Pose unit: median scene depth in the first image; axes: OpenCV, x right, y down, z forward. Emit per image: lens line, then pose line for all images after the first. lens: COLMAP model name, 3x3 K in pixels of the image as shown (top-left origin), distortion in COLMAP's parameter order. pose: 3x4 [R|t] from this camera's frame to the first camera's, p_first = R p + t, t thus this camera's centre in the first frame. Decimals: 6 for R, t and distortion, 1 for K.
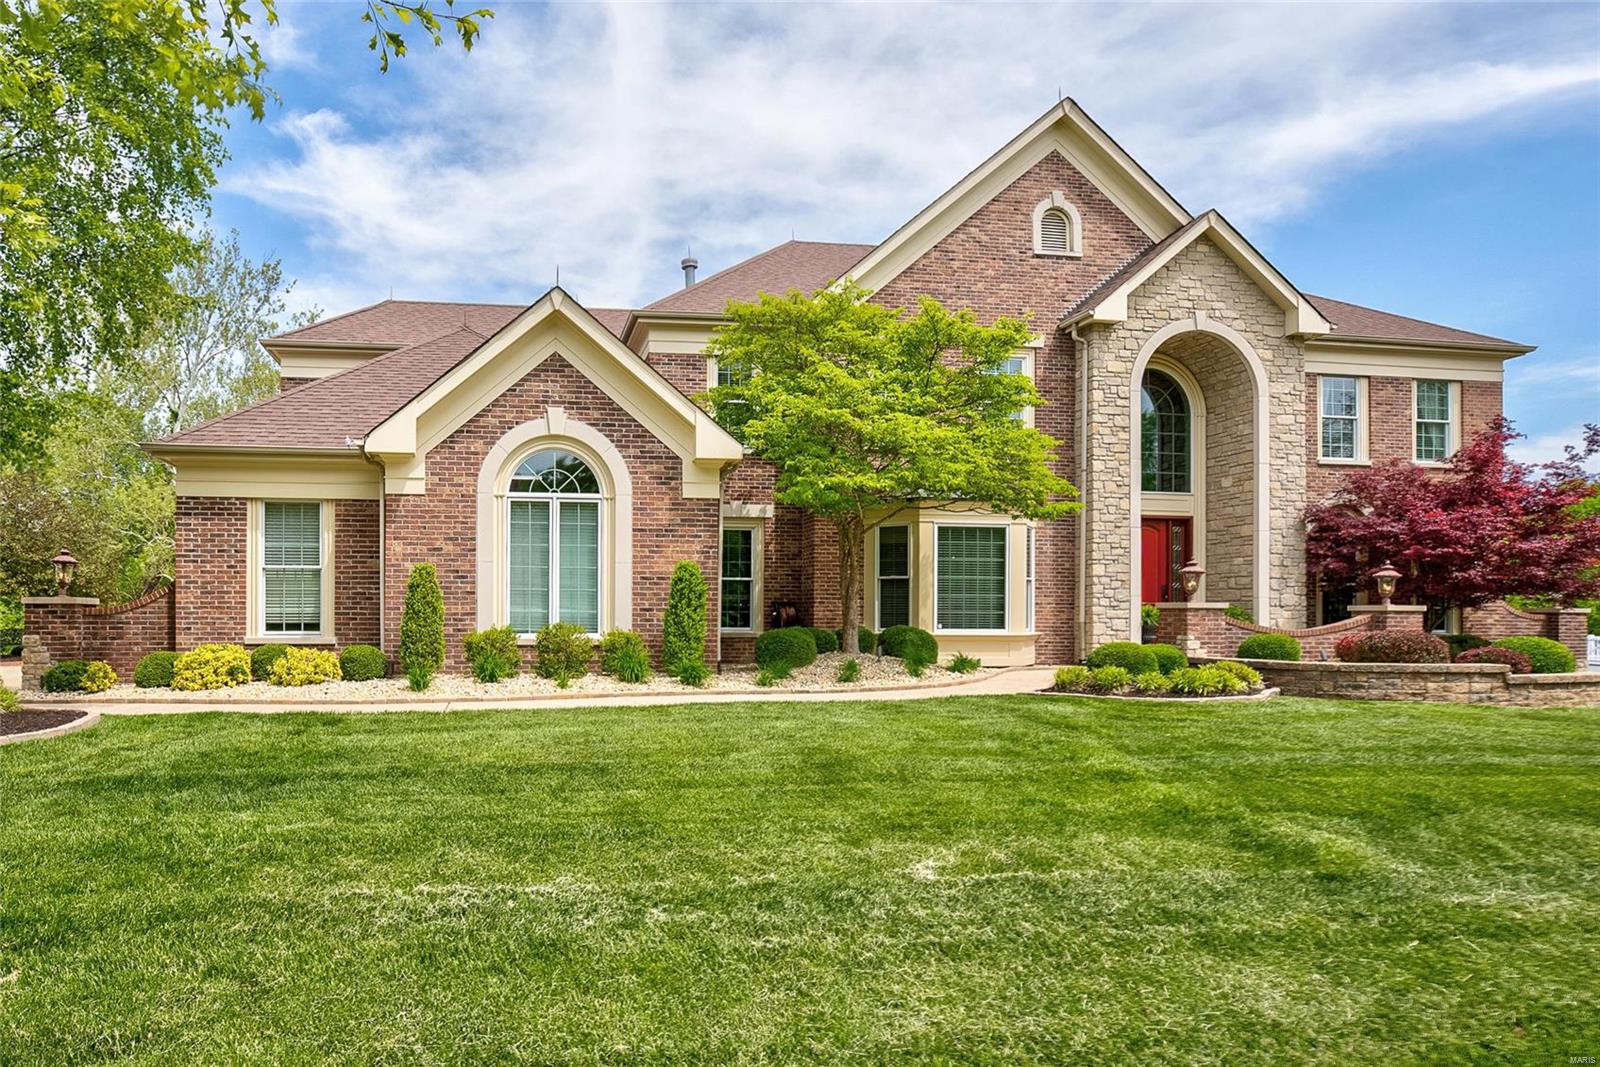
lens RADIAL K [[911.5, 0, 587.9], [0, 911.5, 597.2], [0, 0, 1]] dist [-0.027594, 0.002442]
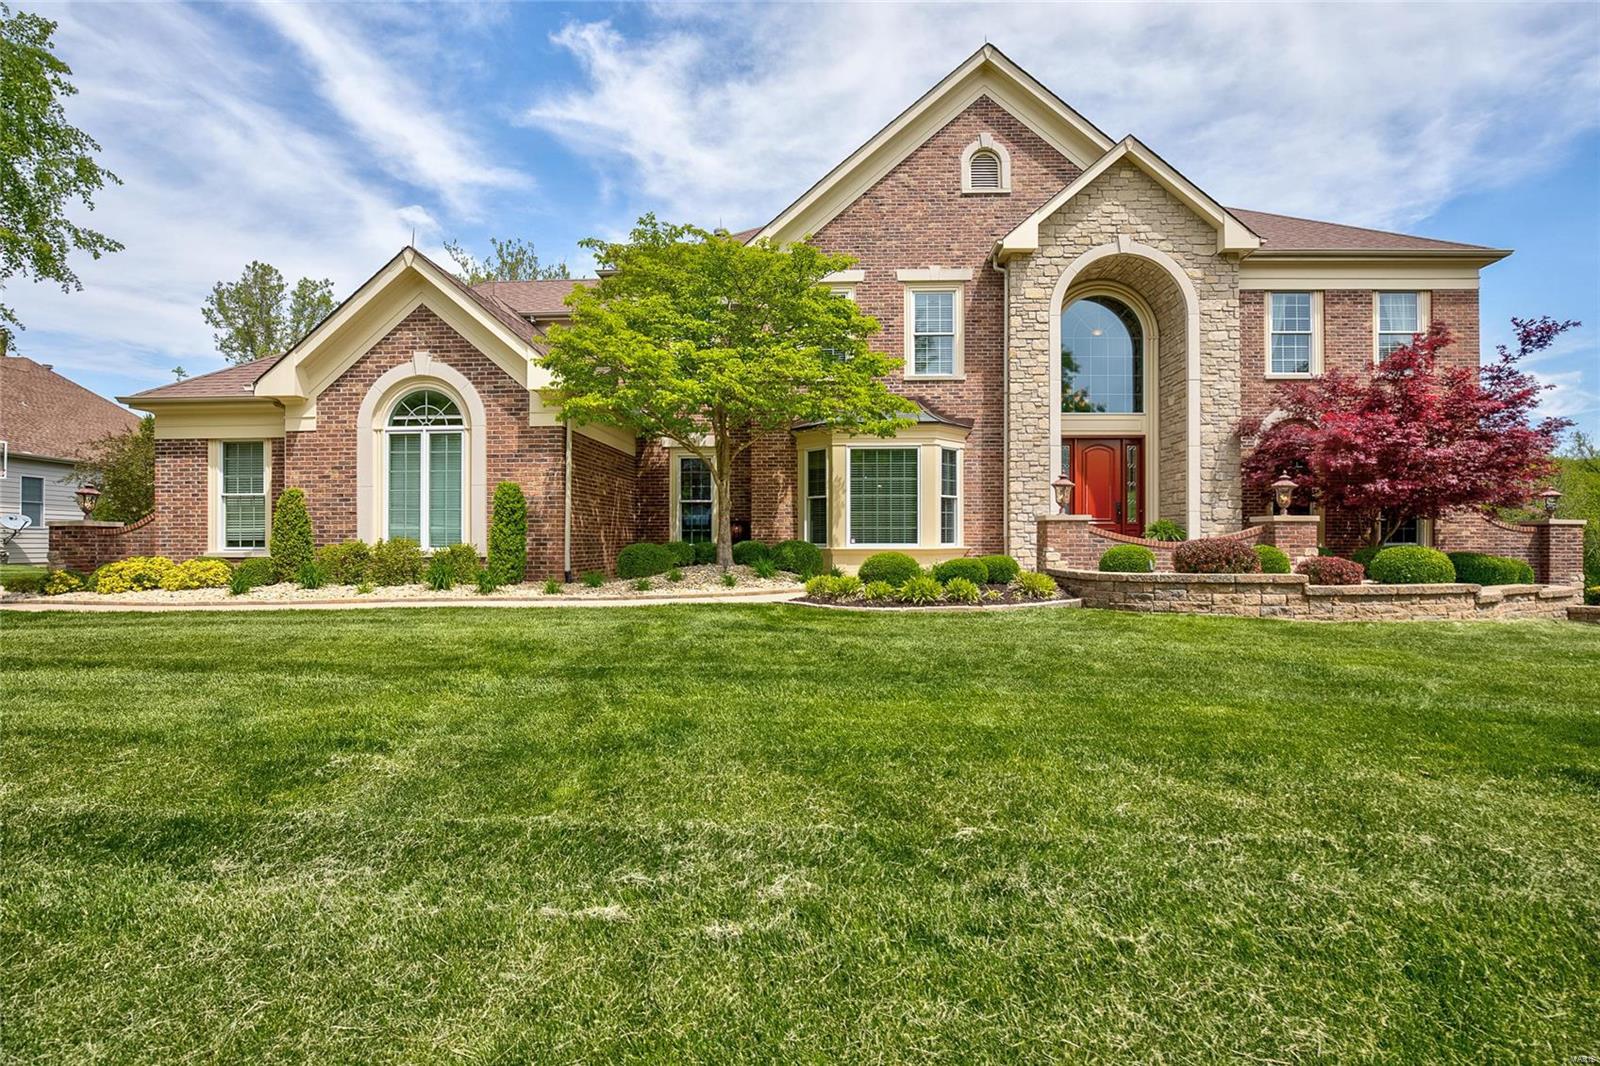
lens RADIAL K [[722.4, 0, 800.0], [0, 722.4, 533.0], [0, 0, 1]] dist [-0.033253, 0.006459]
pose [[0.988983, -0.008982, -0.147758, 0.436585], [0.009923, 0.999935, 0.005636, 0.016165], [0.147697, -0.007040, 0.989008, 0.131302]]
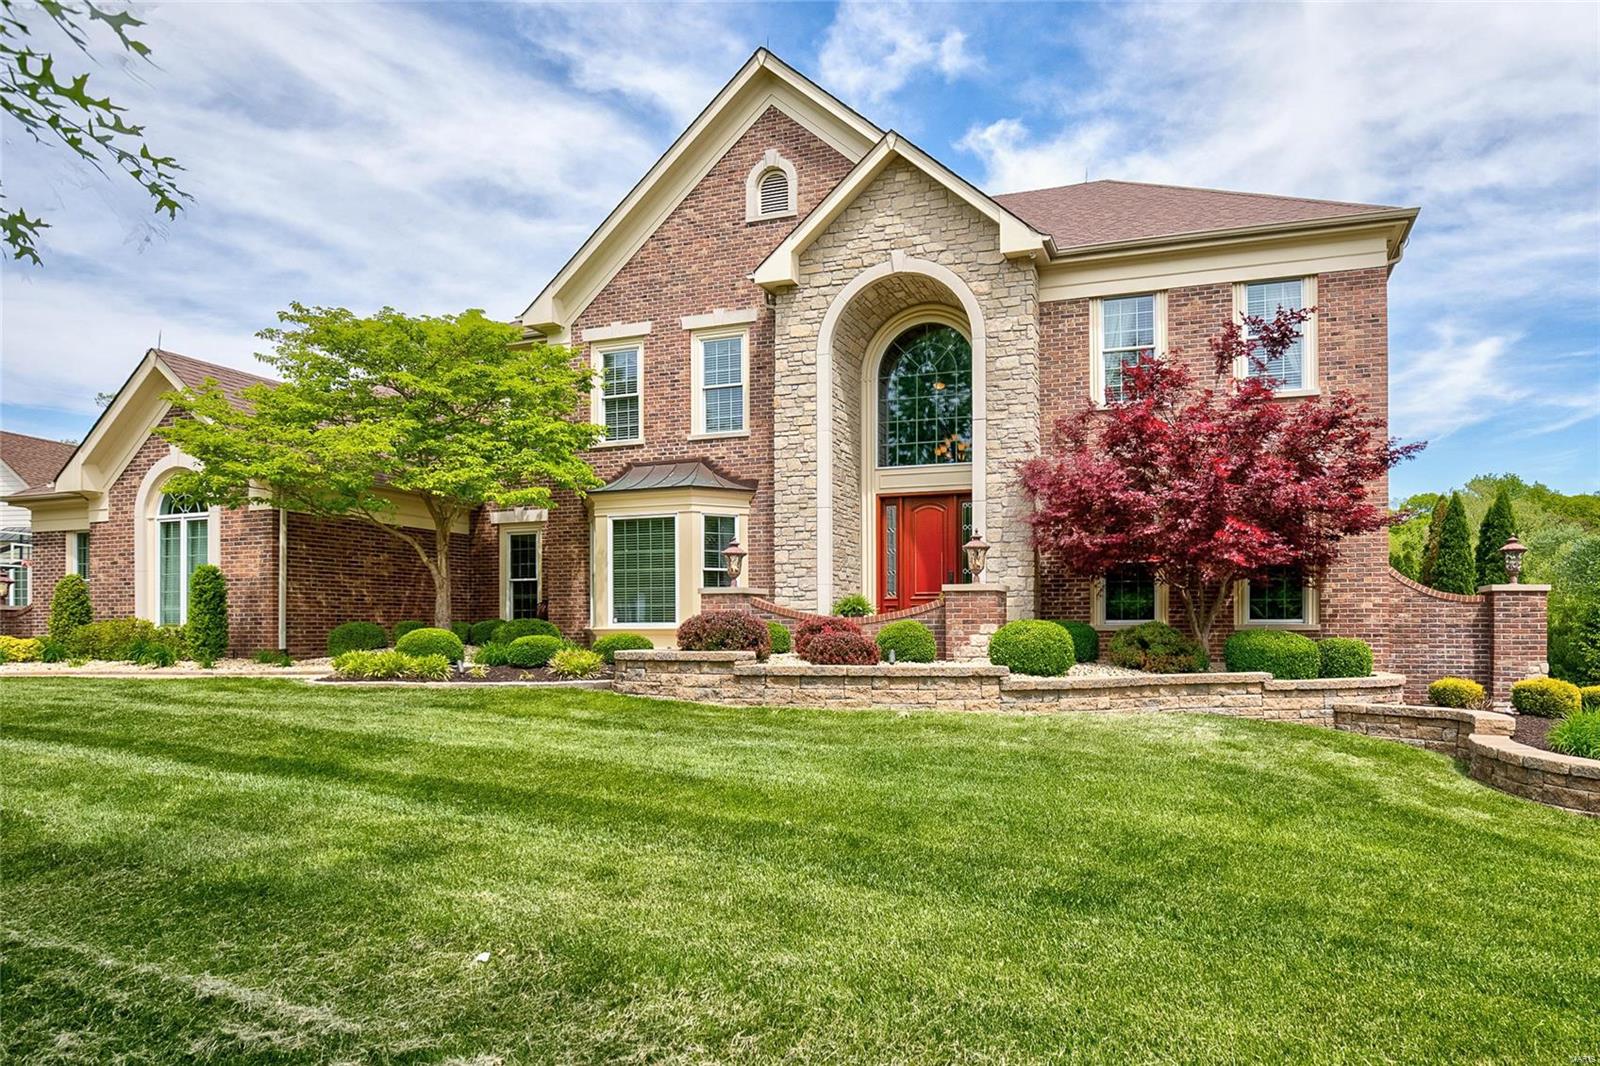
lens RADIAL K [[886.1, 0, 951.6], [0, 886.1, 618.7], [0, 0, 1]] dist [-0.024829, 0.000673]
pose [[0.922083, -0.014915, -0.386704, 1.062801], [0.016049, 0.999871, -0.000296, 0.035014], [0.386659, -0.005933, 0.922204, 0.241887]]
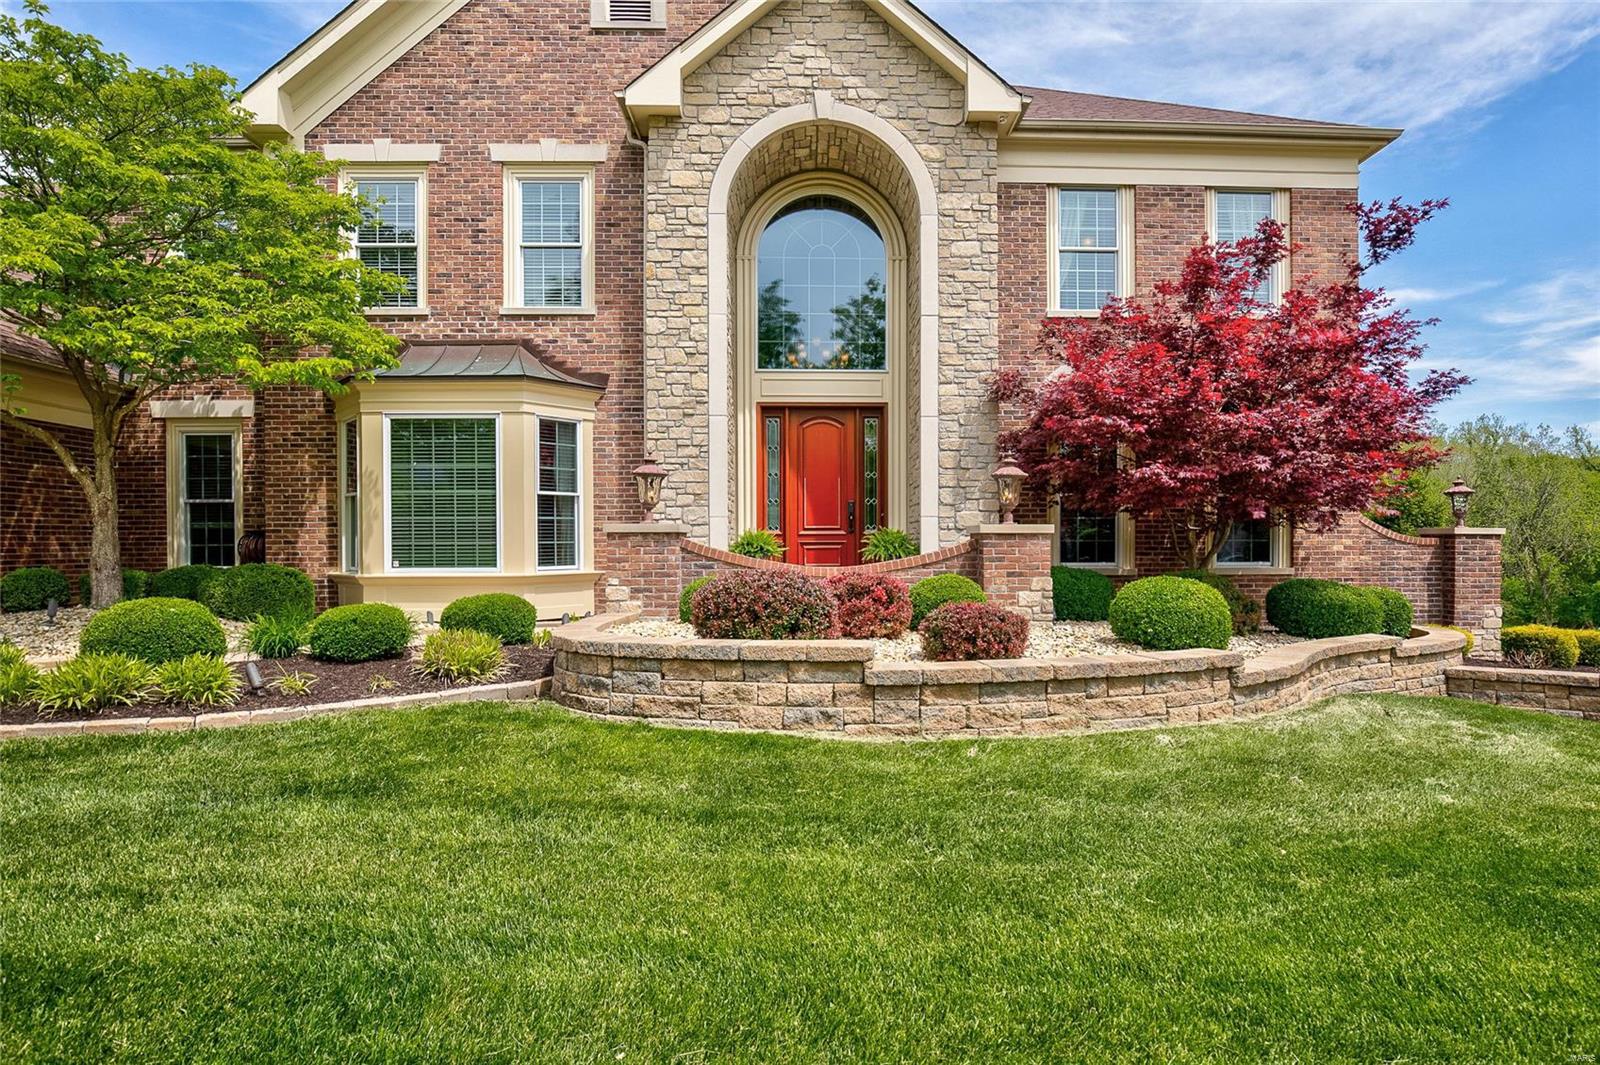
lens RADIAL K [[807.5, 0, 820.5], [0, 807.5, 541.8], [0, 0, 1]] dist [-0.020755, -0.000223]
pose [[0.996974, -0.011104, -0.076937, 0.730829], [0.012059, 0.999856, 0.011959, 0.011367], [0.076793, -0.012851, 0.996964, 0.401766]]
